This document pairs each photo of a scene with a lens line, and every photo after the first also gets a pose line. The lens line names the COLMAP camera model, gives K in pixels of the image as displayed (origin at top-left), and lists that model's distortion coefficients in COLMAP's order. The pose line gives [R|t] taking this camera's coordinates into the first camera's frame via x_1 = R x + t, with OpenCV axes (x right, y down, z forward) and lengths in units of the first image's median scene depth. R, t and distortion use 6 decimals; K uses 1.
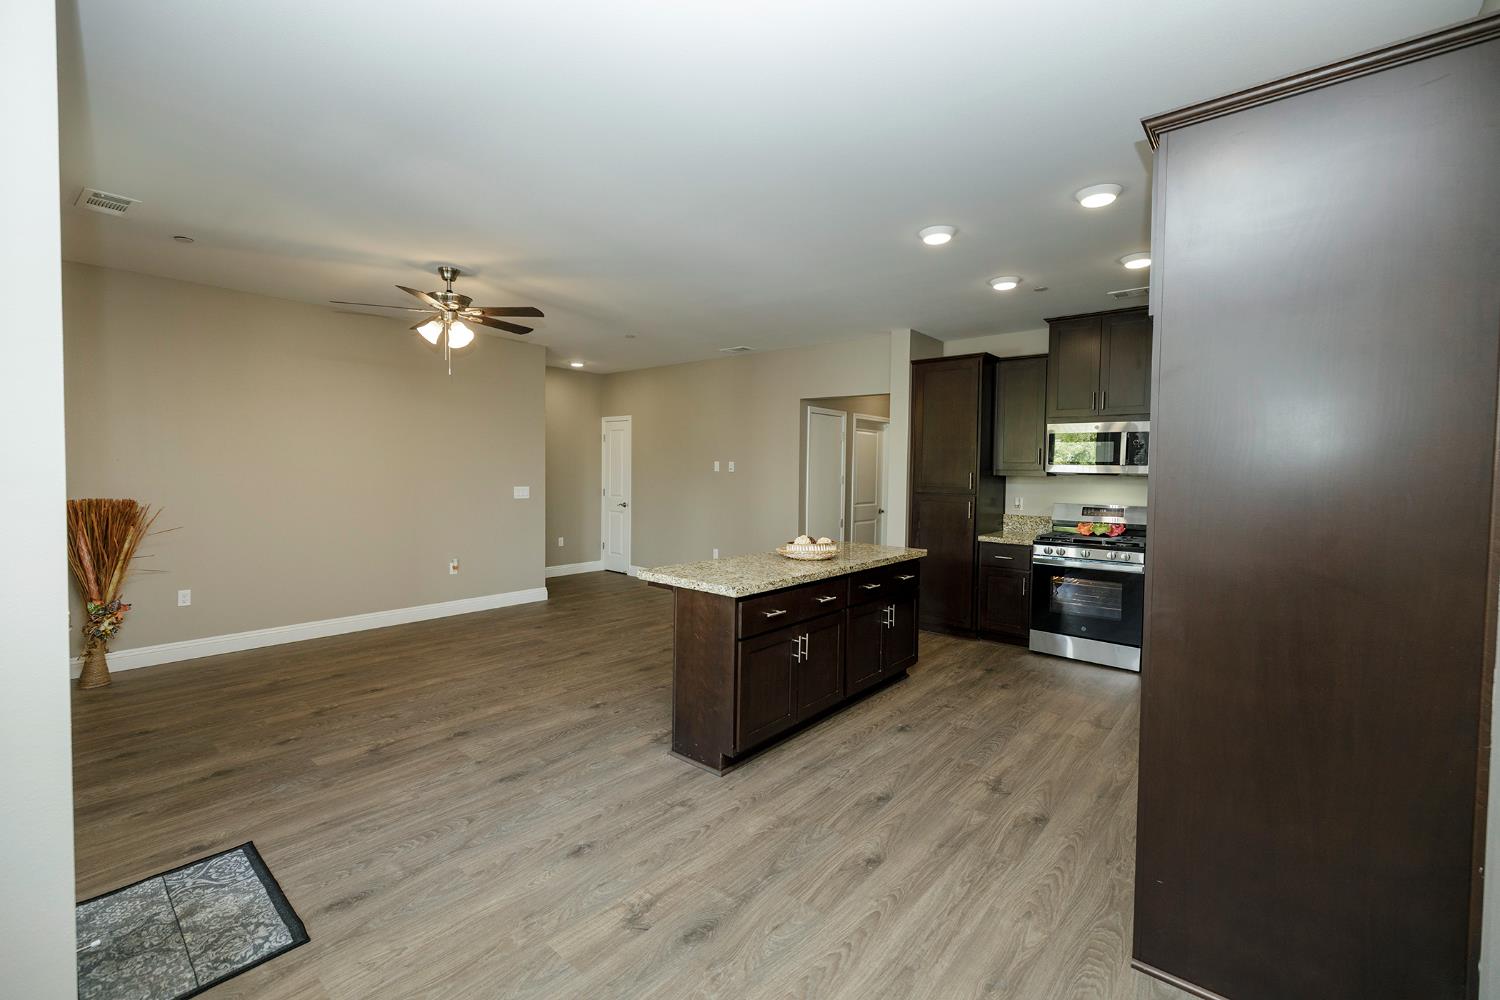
lens RADIAL K [[628.0, 0, 748.1], [0, 628.0, 491.8], [0, 0, 1]] dist [0.000350, 0.000314]
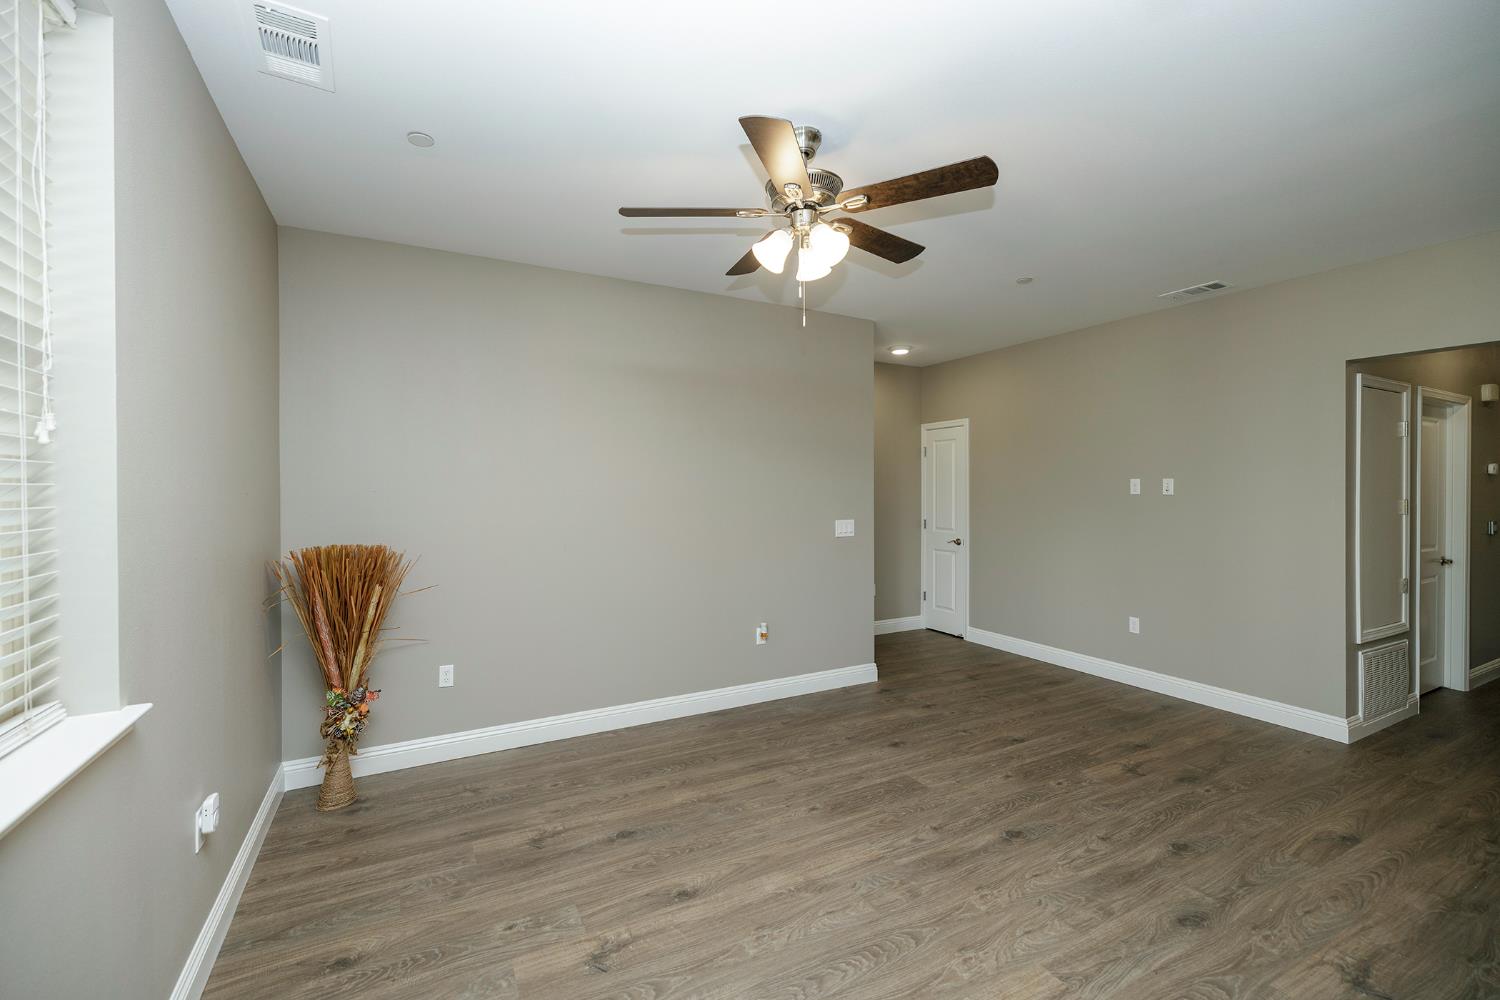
lens RADIAL K [[629.9, 0, 750.0], [0, 629.9, 500.0], [0, 0, 1]] dist [0.000388, 0.000091]
pose [[0.933287, -0.009937, -0.358993, -0.328010], [0.001578, 0.999721, -0.023570, -0.022675], [0.359127, 0.021431, 0.933042, 0.480180]]
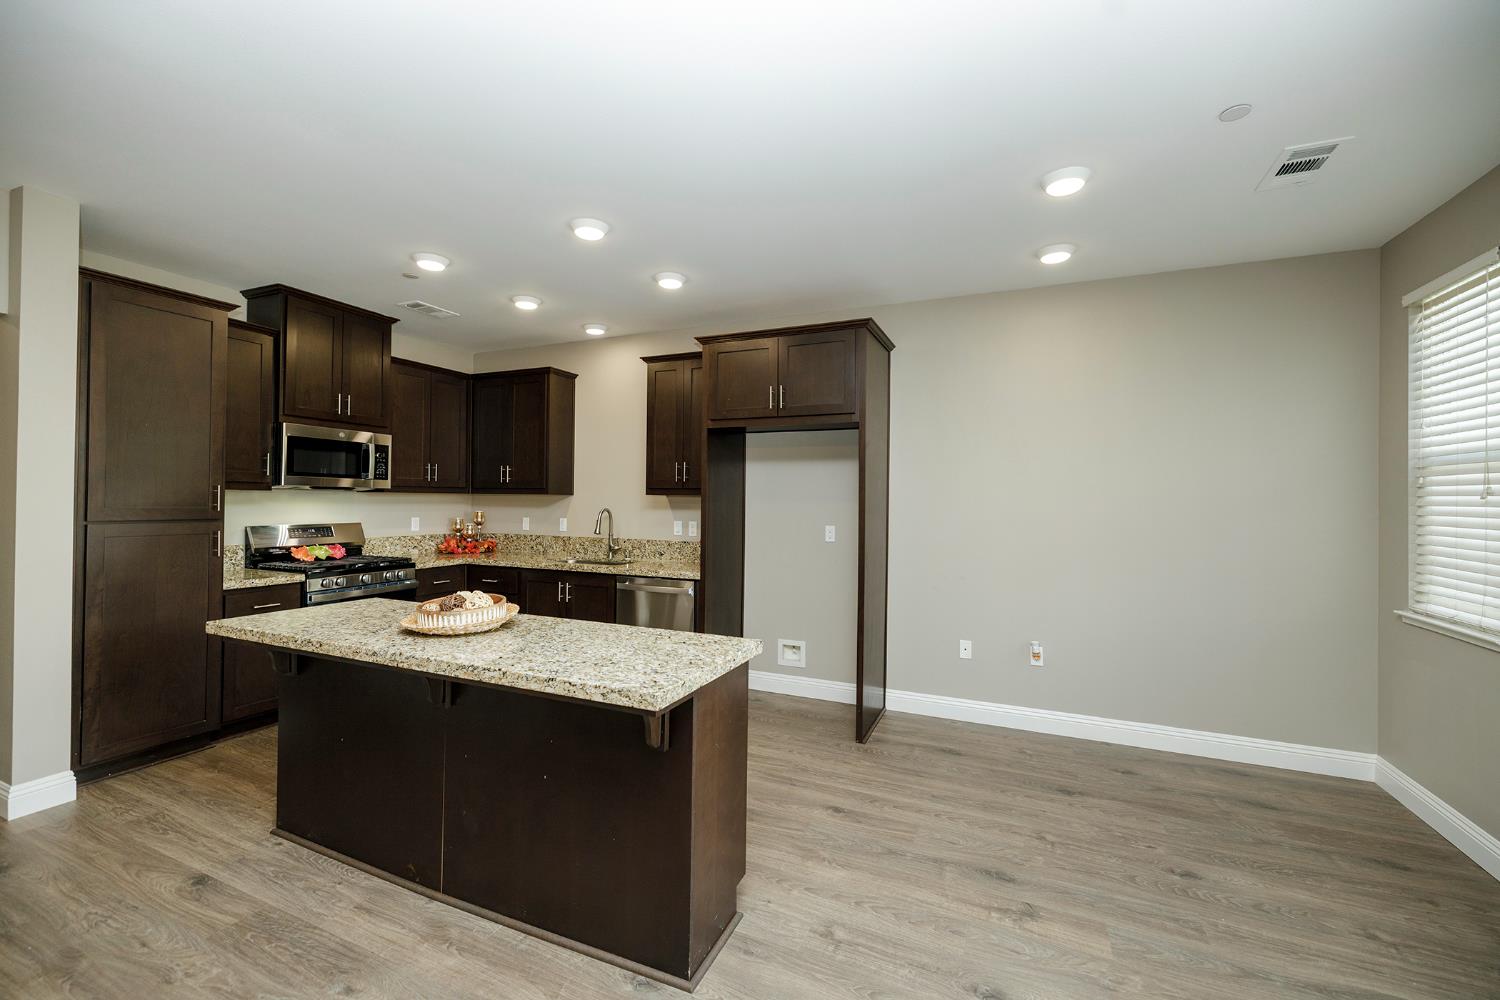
lens RADIAL K [[622.3, 0, 732.8], [0, 622.3, 497.9], [0, 0, 1]] dist [-0.001941, -0.000177]
pose [[-0.268130, -0.012621, 0.963300, -0.517690], [0.016235, 0.999713, 0.017617, -0.026548], [-0.963246, 0.020363, -0.267849, 0.857861]]
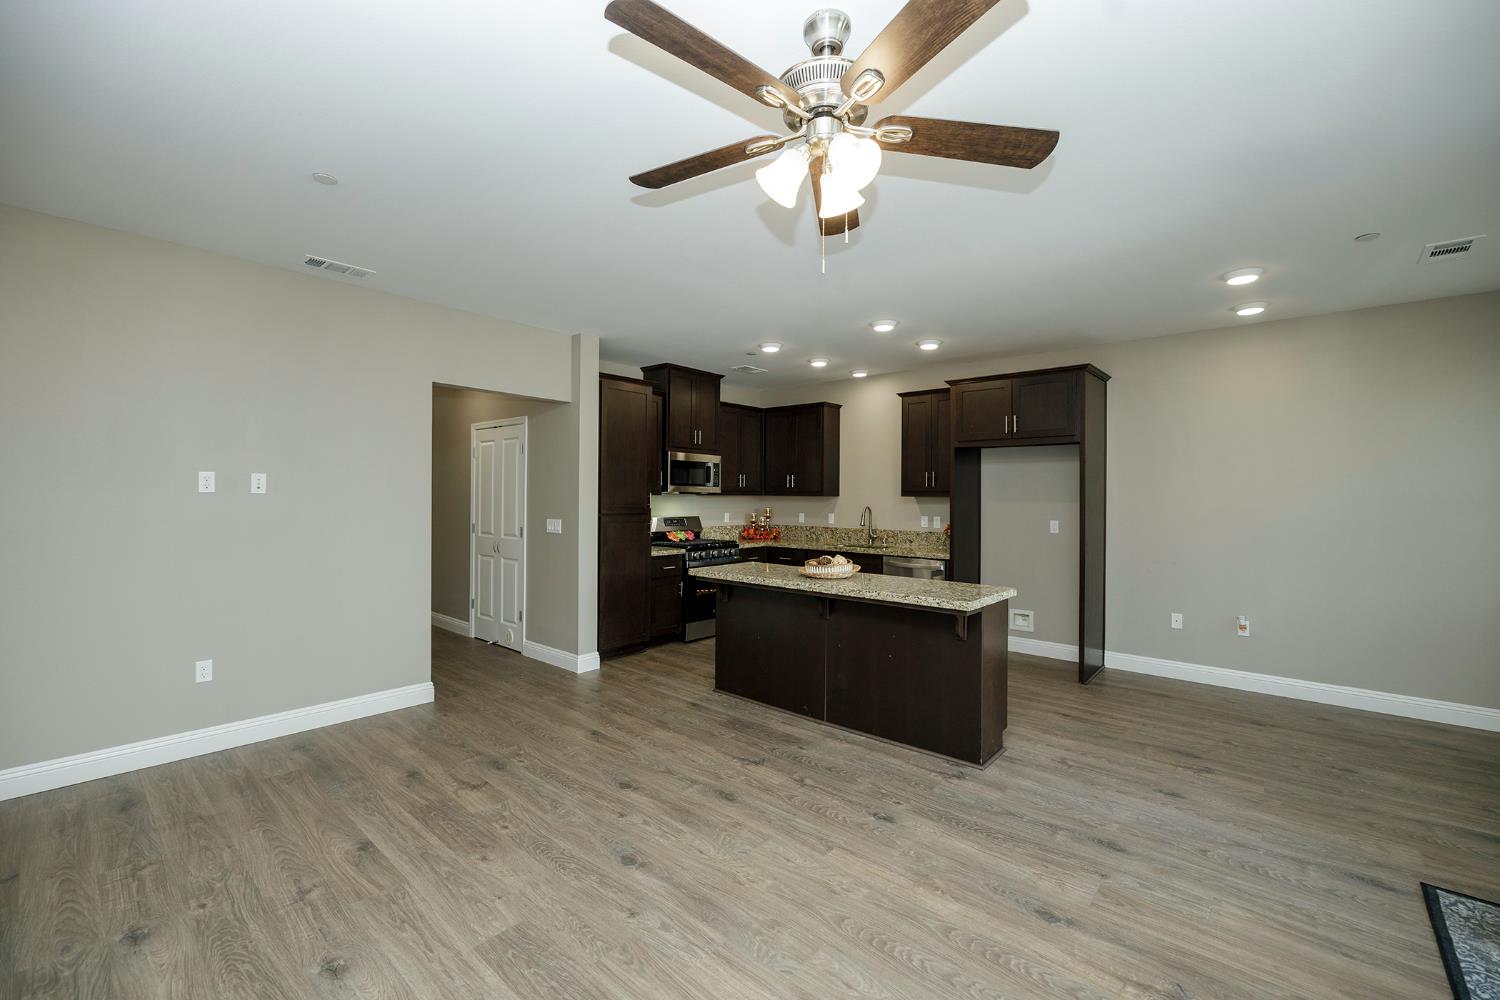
lens RADIAL K [[627.0, 0, 741.6], [0, 627.0, 494.4], [0, 0, 1]] dist [0.001507, 0.000227]
pose [[0.017496, -0.011959, 0.999775, -0.902240], [0.026055, 0.999594, 0.011500, -0.046803], [-0.999507, 0.025848, 0.017801, 1.062268]]
